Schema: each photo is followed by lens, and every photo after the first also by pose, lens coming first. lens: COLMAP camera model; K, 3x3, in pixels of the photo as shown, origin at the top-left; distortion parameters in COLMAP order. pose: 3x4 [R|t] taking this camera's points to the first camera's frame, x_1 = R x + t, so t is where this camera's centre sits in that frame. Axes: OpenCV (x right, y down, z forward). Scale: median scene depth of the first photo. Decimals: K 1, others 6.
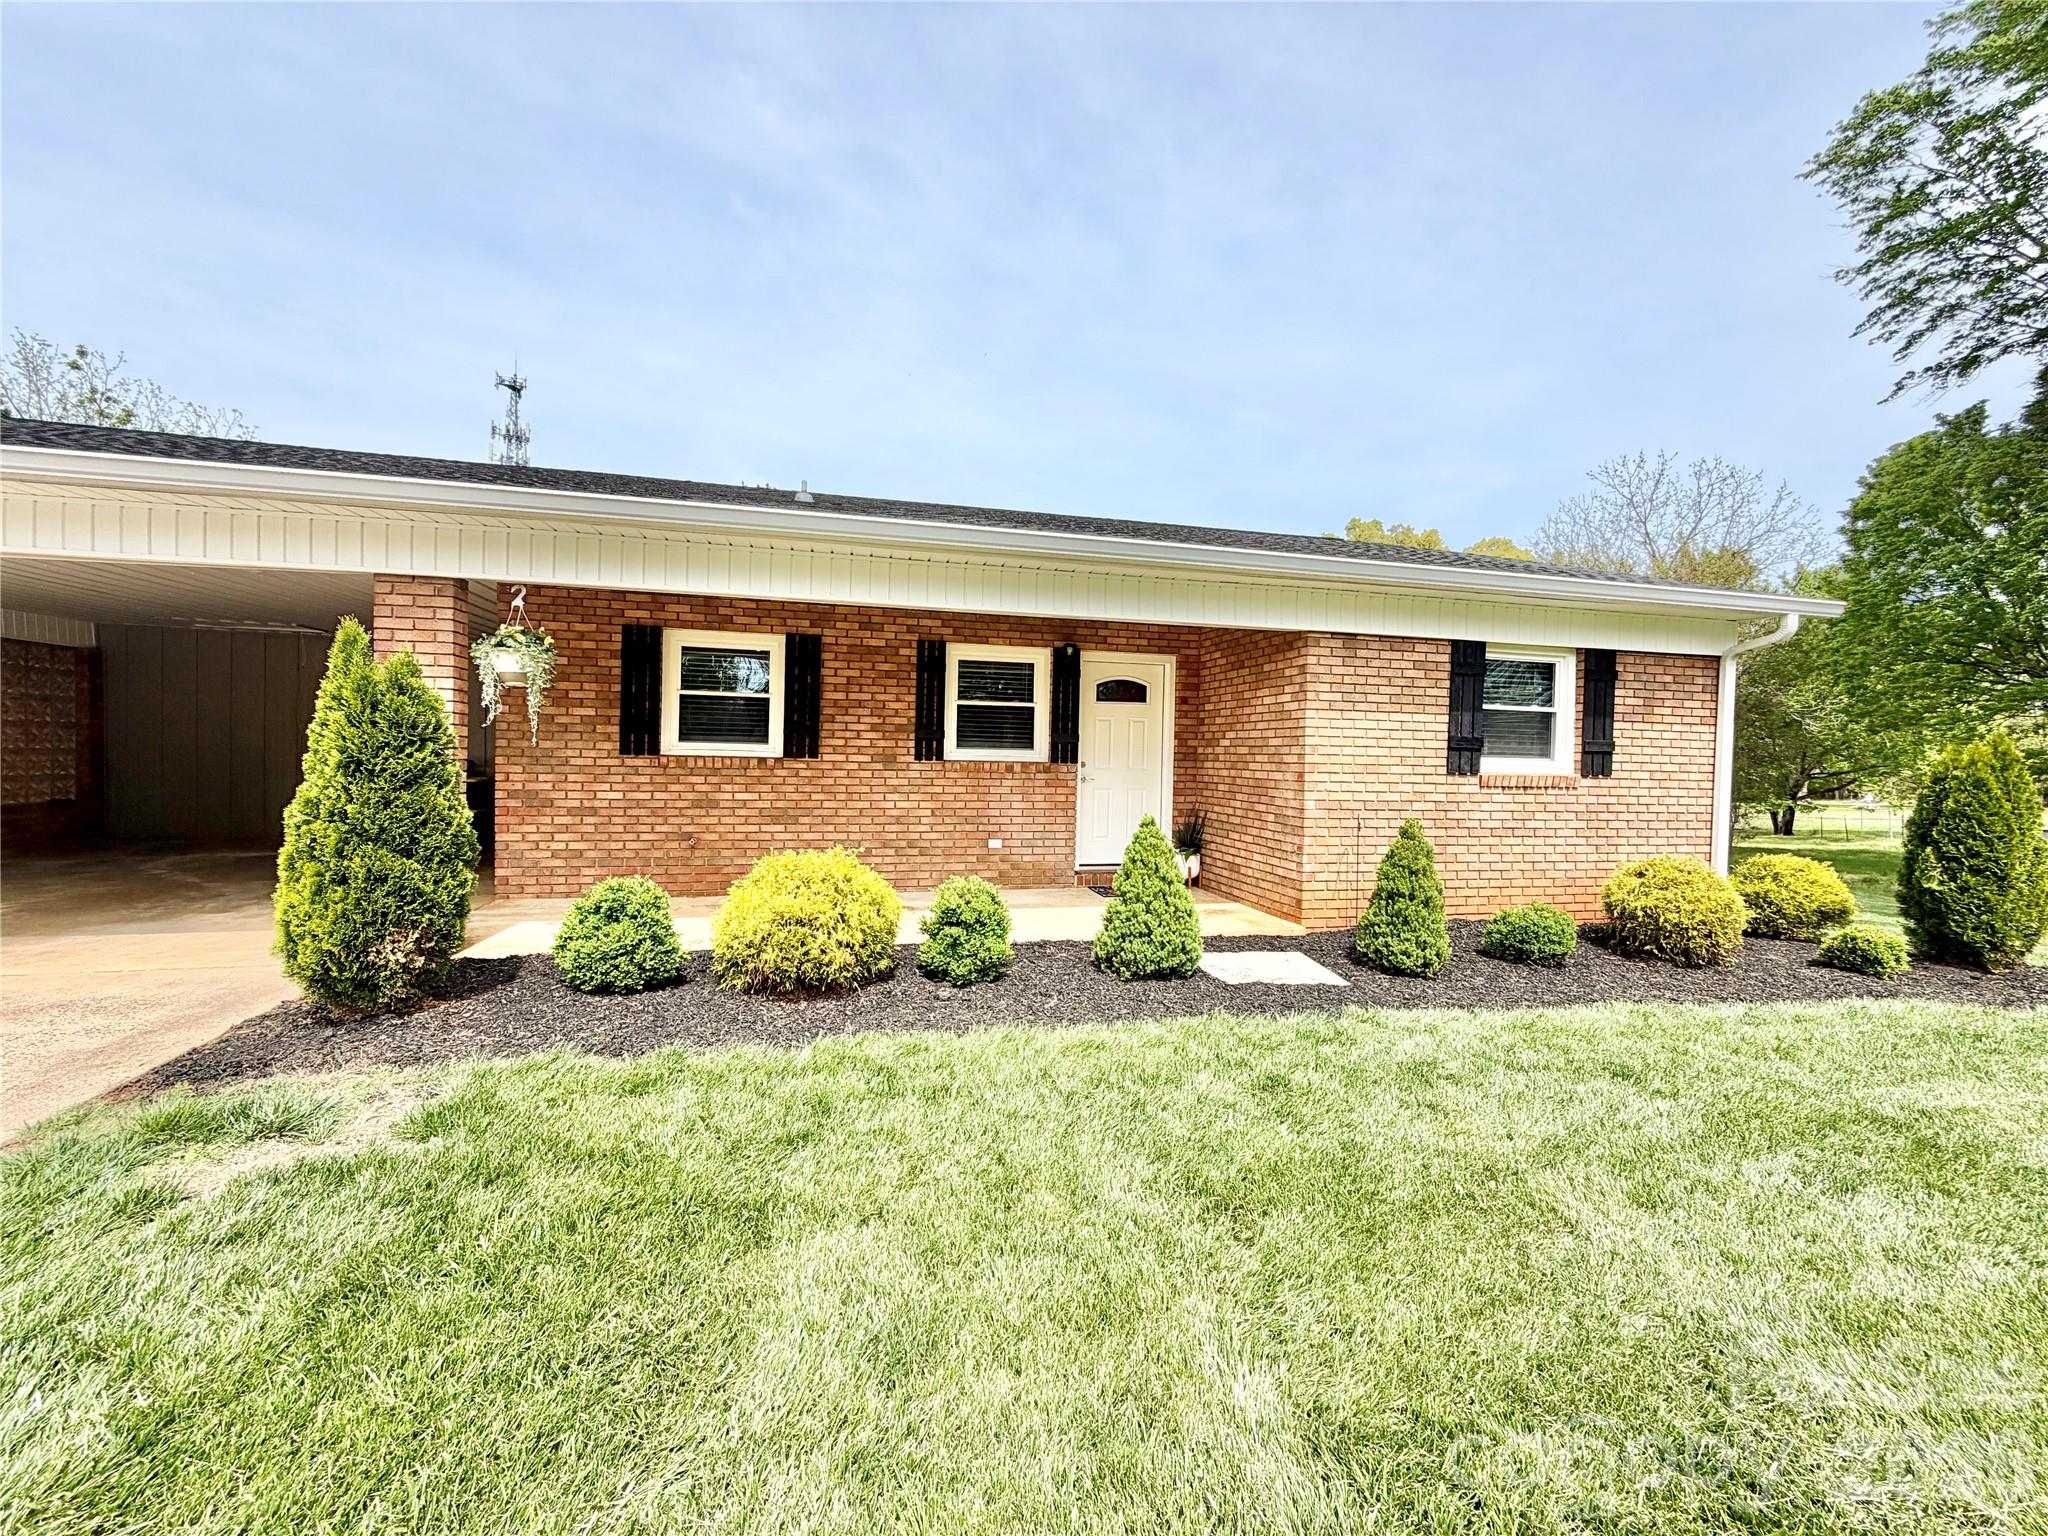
lens RADIAL K [[814.3, 0, 1014.6], [0, 814.3, 764.7], [0, 0, 1]] dist [-0.000010, 0.000097]
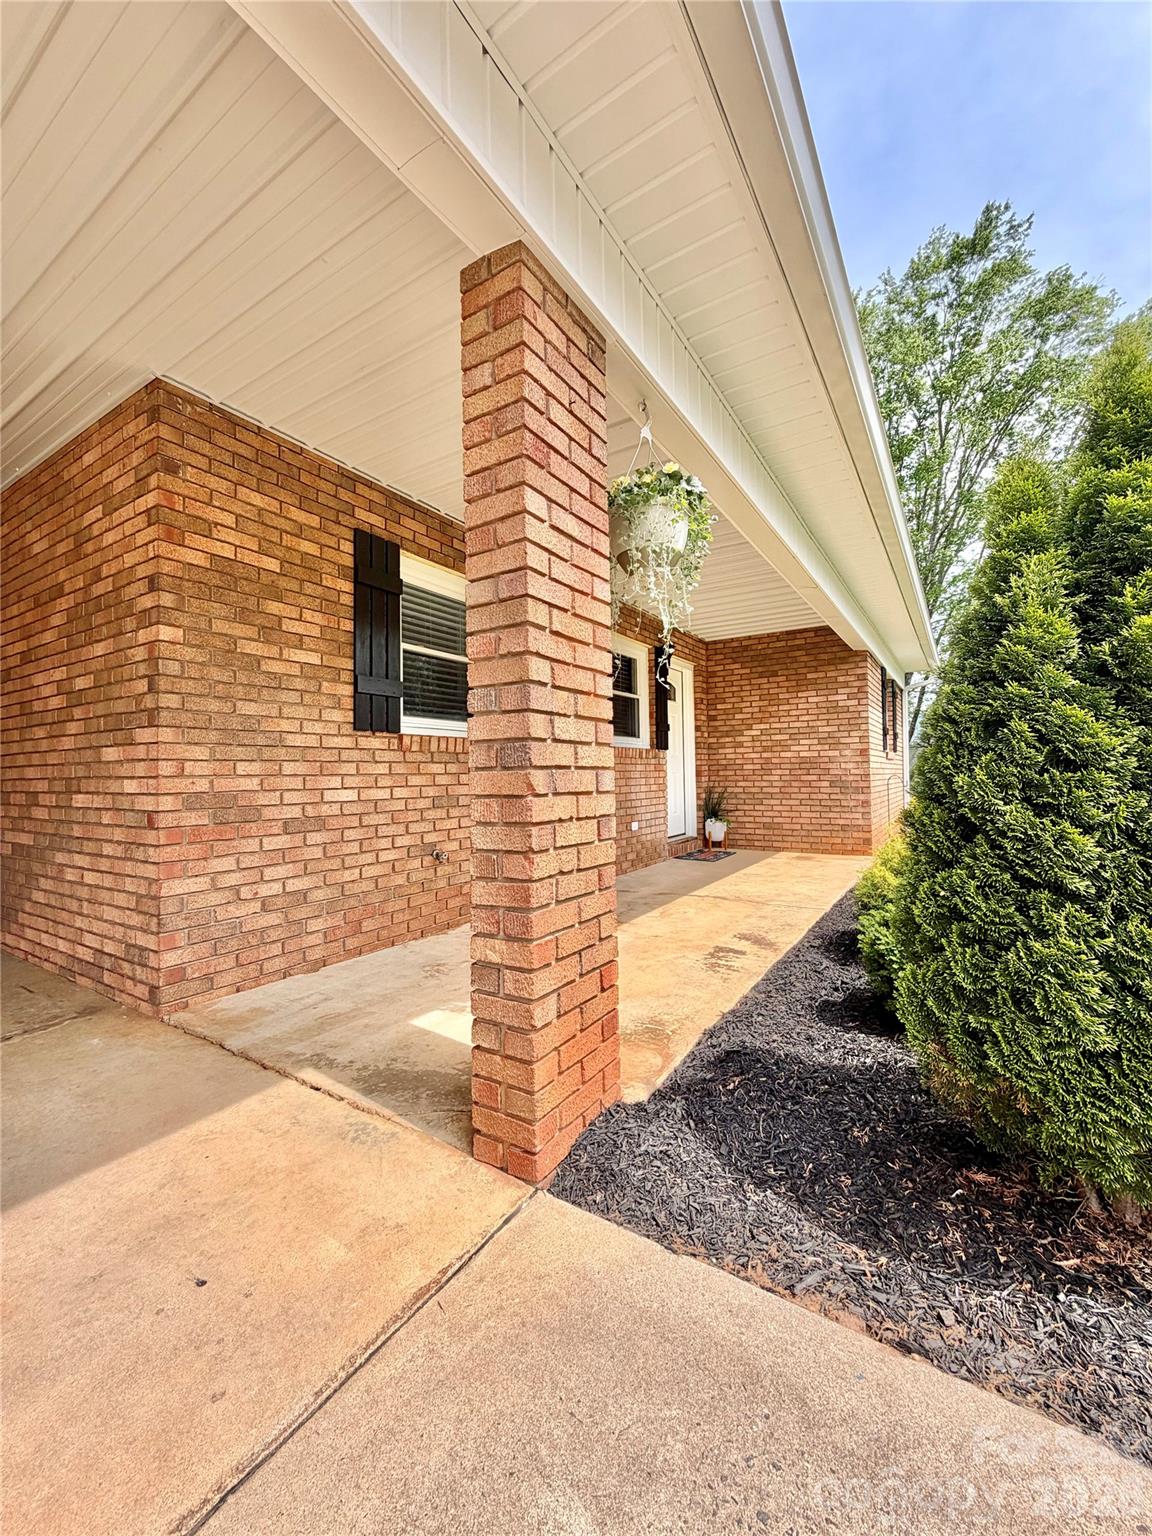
lens RADIAL K [[610.7, 0, 581.0], [0, 610.7, 762.8], [0, 0, 1]] dist [-0.000010, 0.000097]
pose [[0.715869, -0.019006, 0.697976, -0.691196], [0.039121, 0.999151, -0.012917, 0.025678], [-0.697138, 0.036552, 0.716005, 0.536135]]
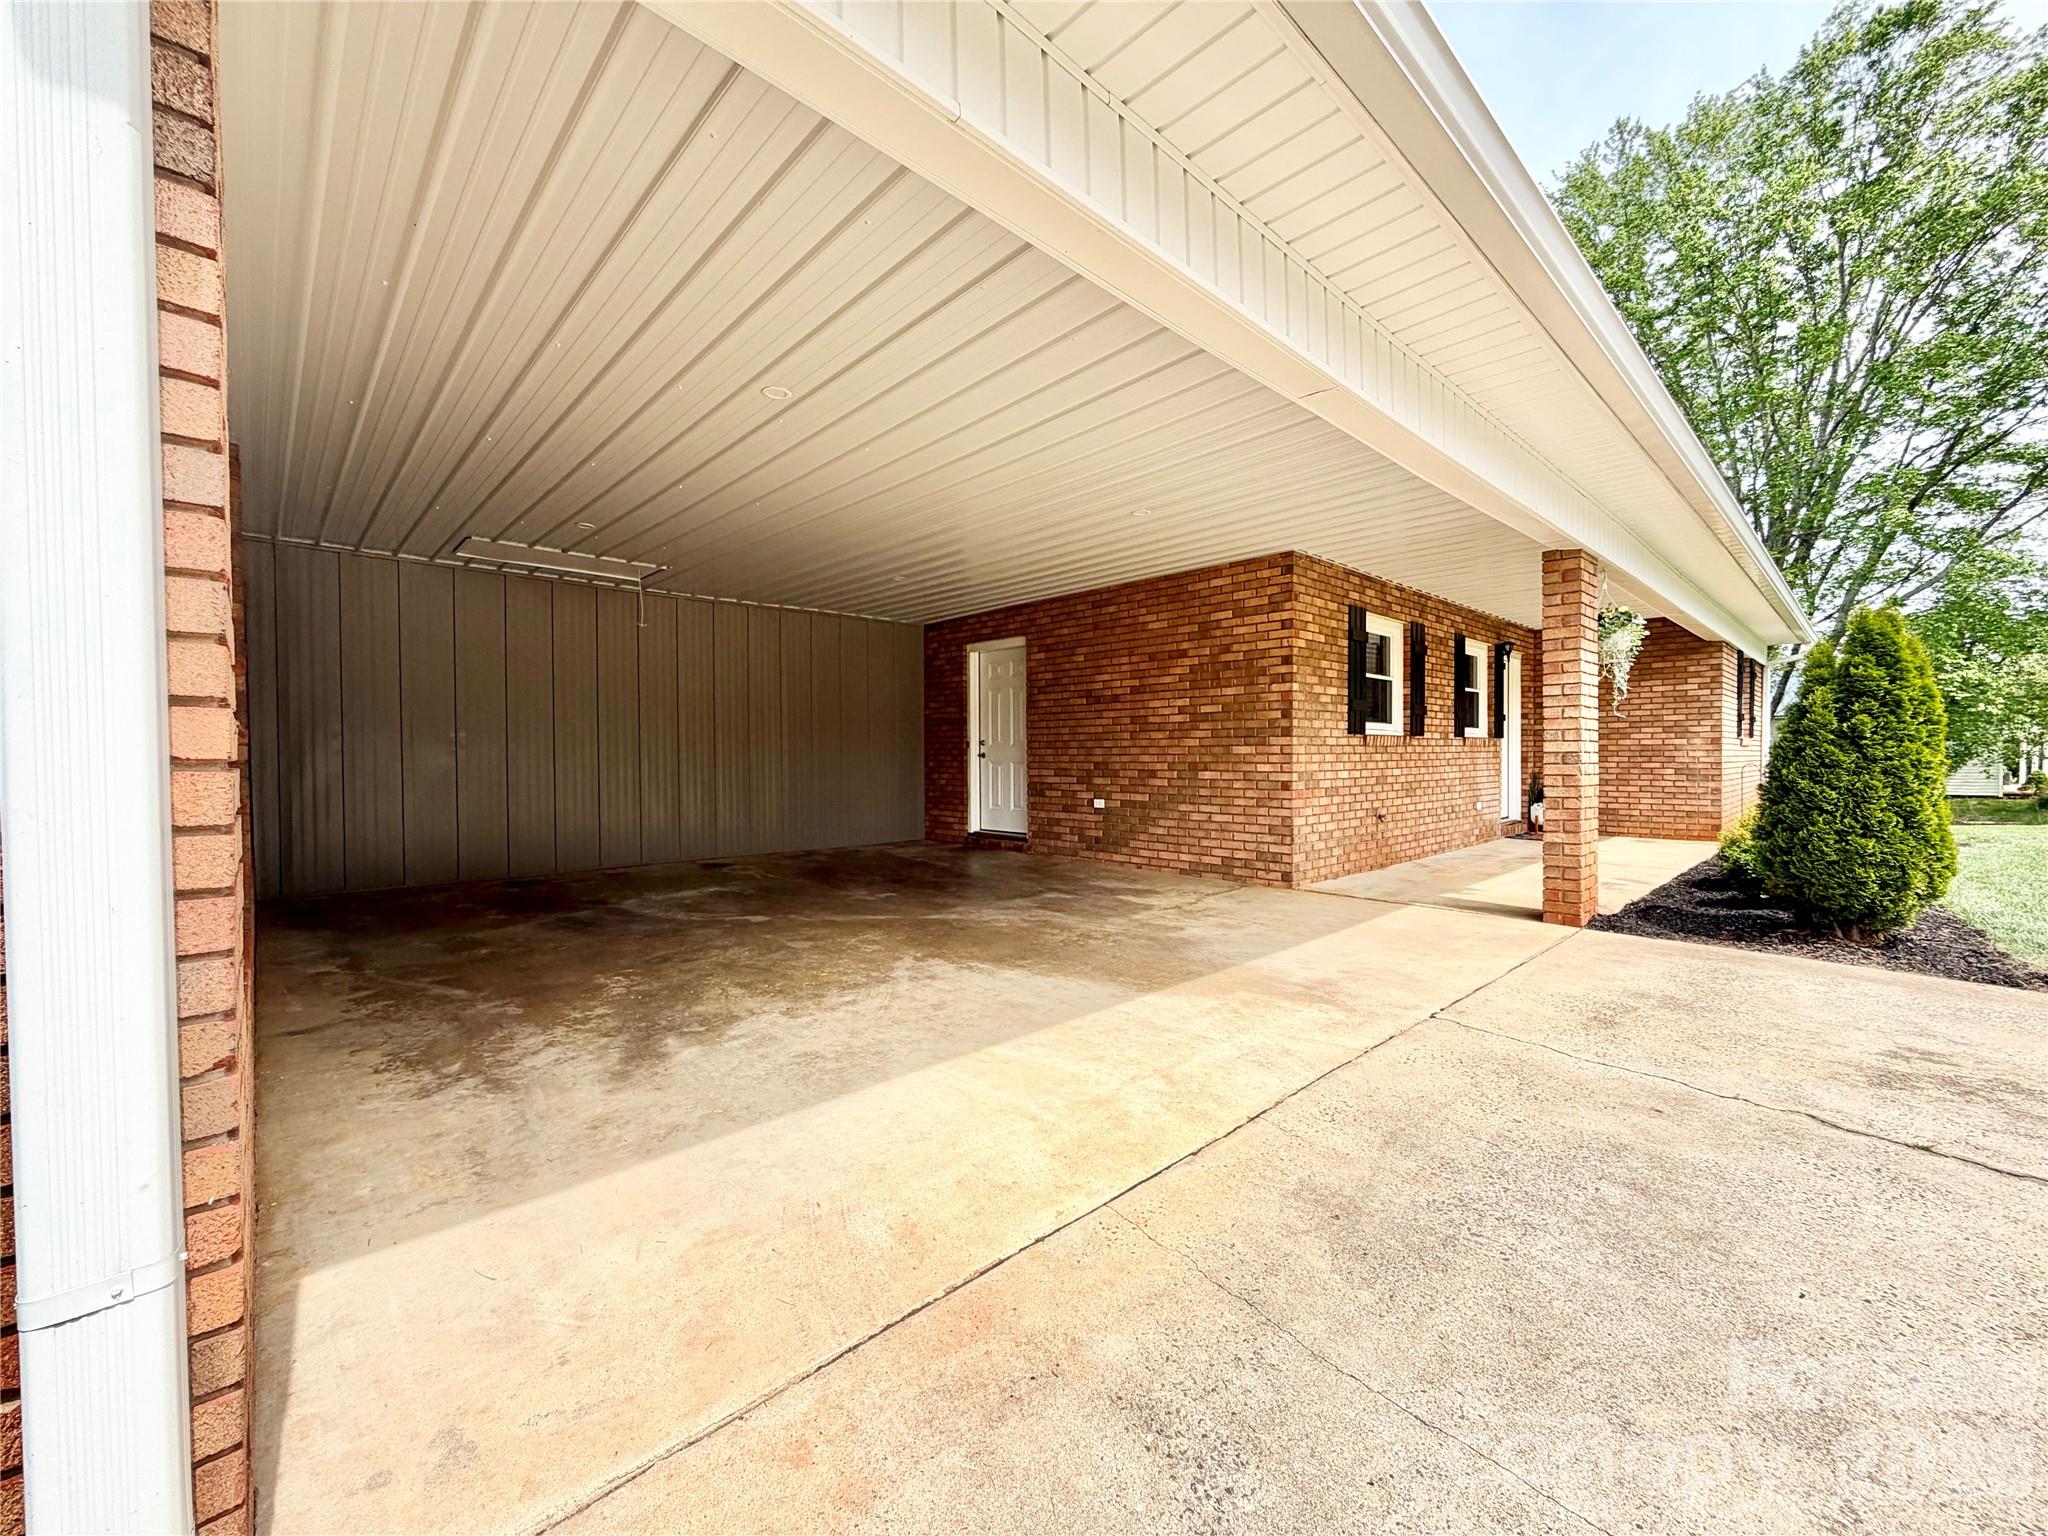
lens RADIAL K [[814.3, 0, 1024.5], [0, 814.3, 765.9], [0, 0, 1]] dist [-0.000010, 0.000097]
pose [[0.866929, -0.034457, 0.497239, -1.337111], [0.031435, 0.999401, 0.014447, -0.000036], [-0.497439, 0.003106, 0.867493, 0.323869]]
